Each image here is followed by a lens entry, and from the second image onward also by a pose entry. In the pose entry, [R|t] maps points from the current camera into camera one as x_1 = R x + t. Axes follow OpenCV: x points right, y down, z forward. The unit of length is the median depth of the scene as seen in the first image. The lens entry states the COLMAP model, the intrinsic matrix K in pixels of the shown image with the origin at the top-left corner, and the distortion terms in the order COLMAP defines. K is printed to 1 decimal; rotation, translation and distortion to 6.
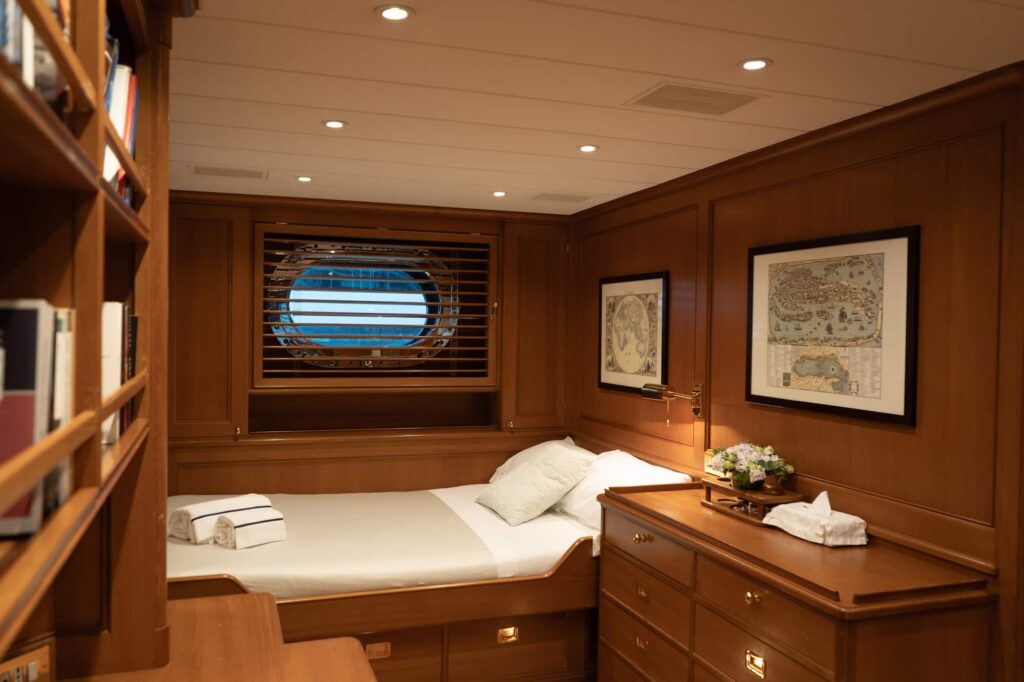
lens RADIAL K [[821.9, 0, 512.0], [0, 821.9, 341.0], [0, 0, 1]] dist [-0.009552, 0.007635]
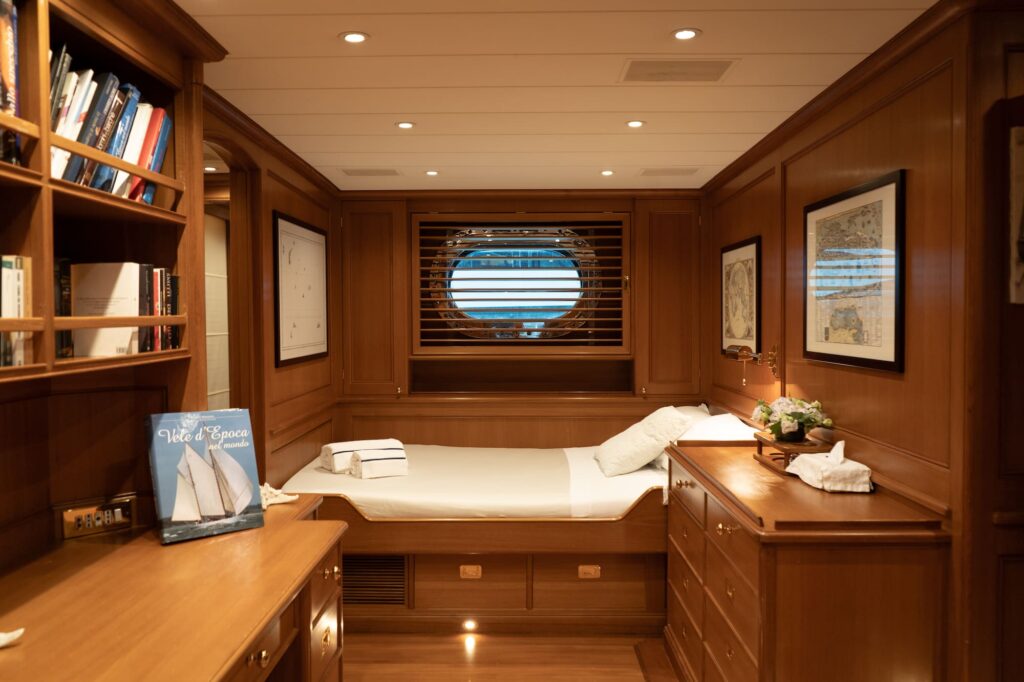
lens RADIAL K [[821.9, 0, 512.0], [0, 821.9, 341.0], [0, 0, 1]] dist [-0.009552, 0.007635]
pose [[0.938875, -0.008731, -0.344147, 0.288428], [0.012110, 0.999897, 0.007670, 0.039214], [0.344045, -0.011369, 0.938884, -0.072132]]
